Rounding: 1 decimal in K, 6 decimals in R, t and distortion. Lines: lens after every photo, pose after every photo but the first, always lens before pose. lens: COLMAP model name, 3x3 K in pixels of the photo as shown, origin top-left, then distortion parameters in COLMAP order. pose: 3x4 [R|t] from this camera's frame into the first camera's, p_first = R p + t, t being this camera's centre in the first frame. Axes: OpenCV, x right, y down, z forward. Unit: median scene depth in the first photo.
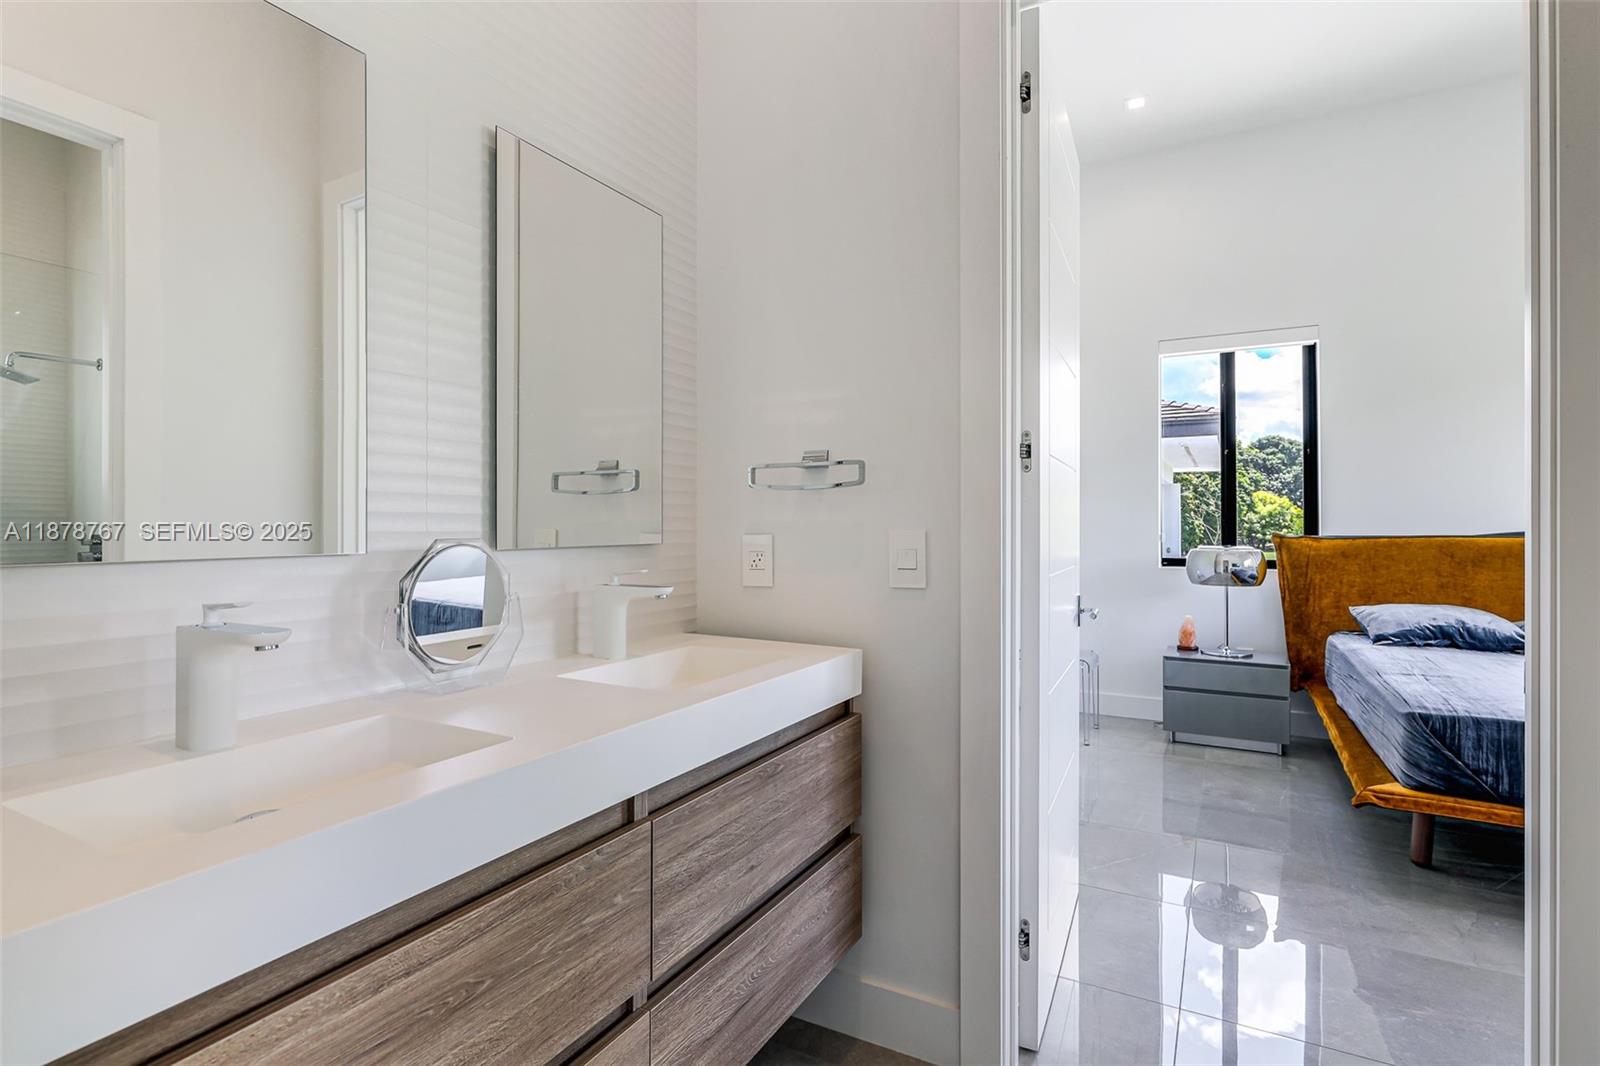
lens RADIAL K [[776.1, 0, 799.0], [0, 776.1, 530.7], [0, 0, 1]] dist [-0.048336, -0.000116]
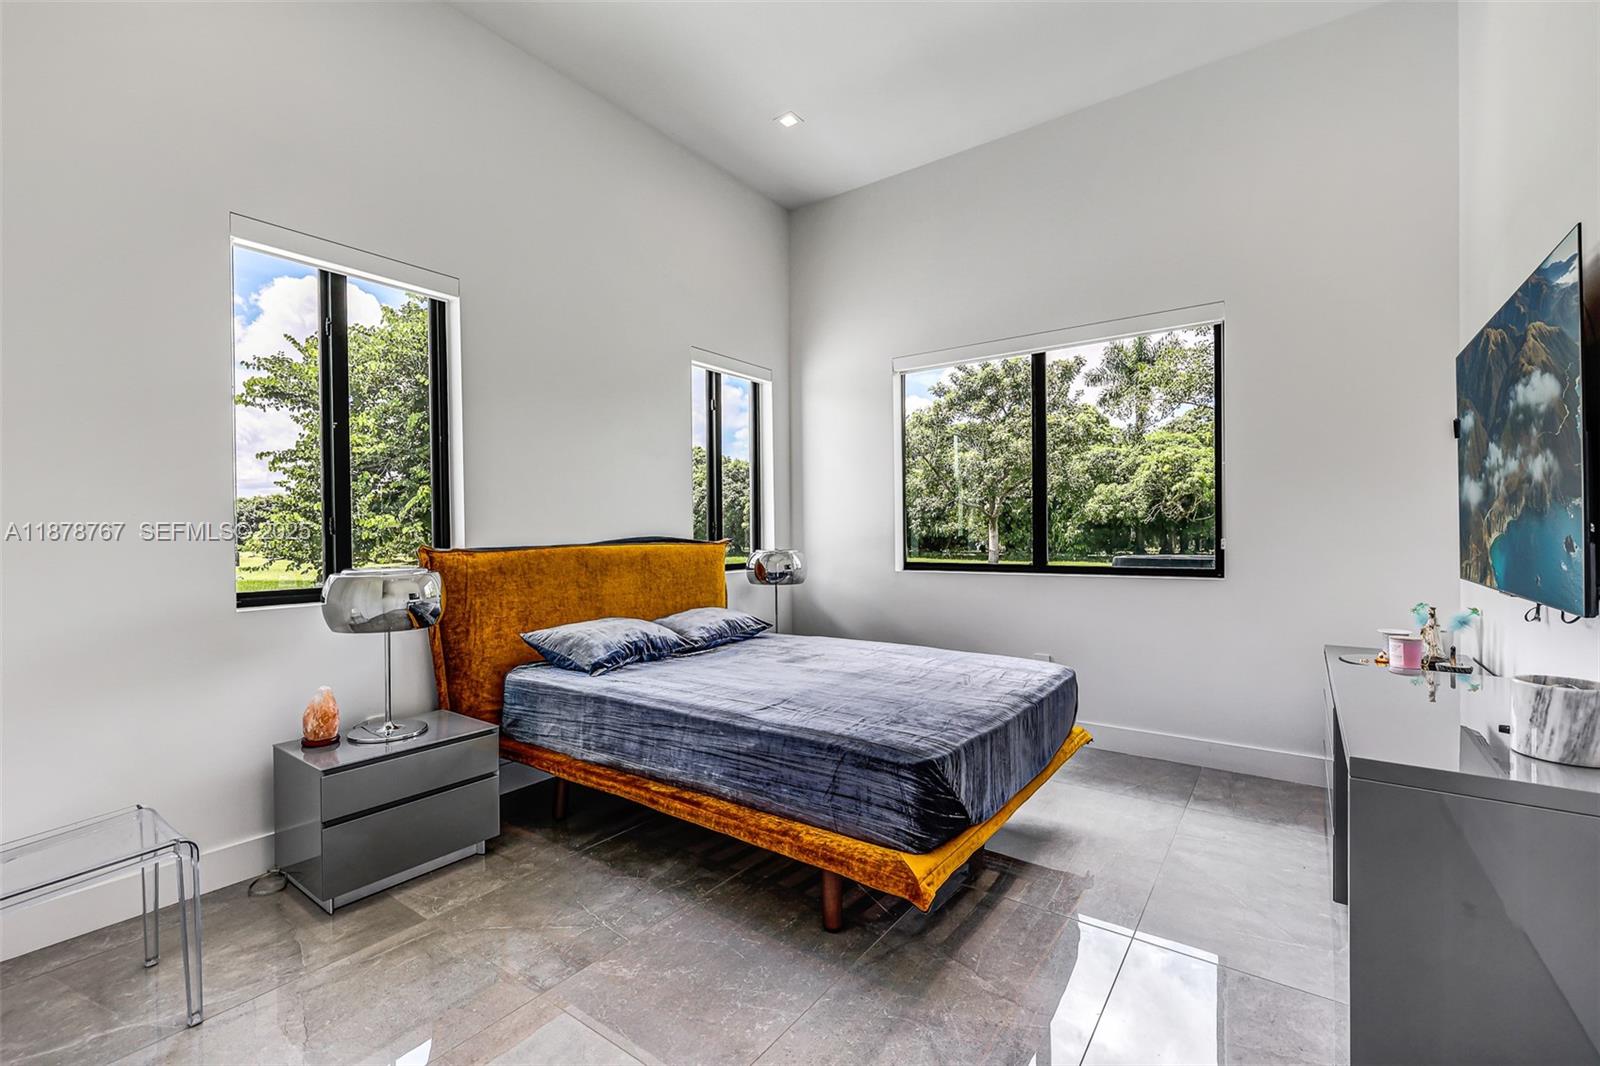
lens RADIAL K [[688.4, 0, 795.8], [0, 688.4, 538.8], [0, 0, 1]] dist [-0.000598, -0.000394]
pose [[0.128118, -0.010679, 0.991701, 0.024847], [0.009255, 0.999911, 0.009571, -0.006899], [-0.991716, 0.007951, 0.128205, 0.592343]]
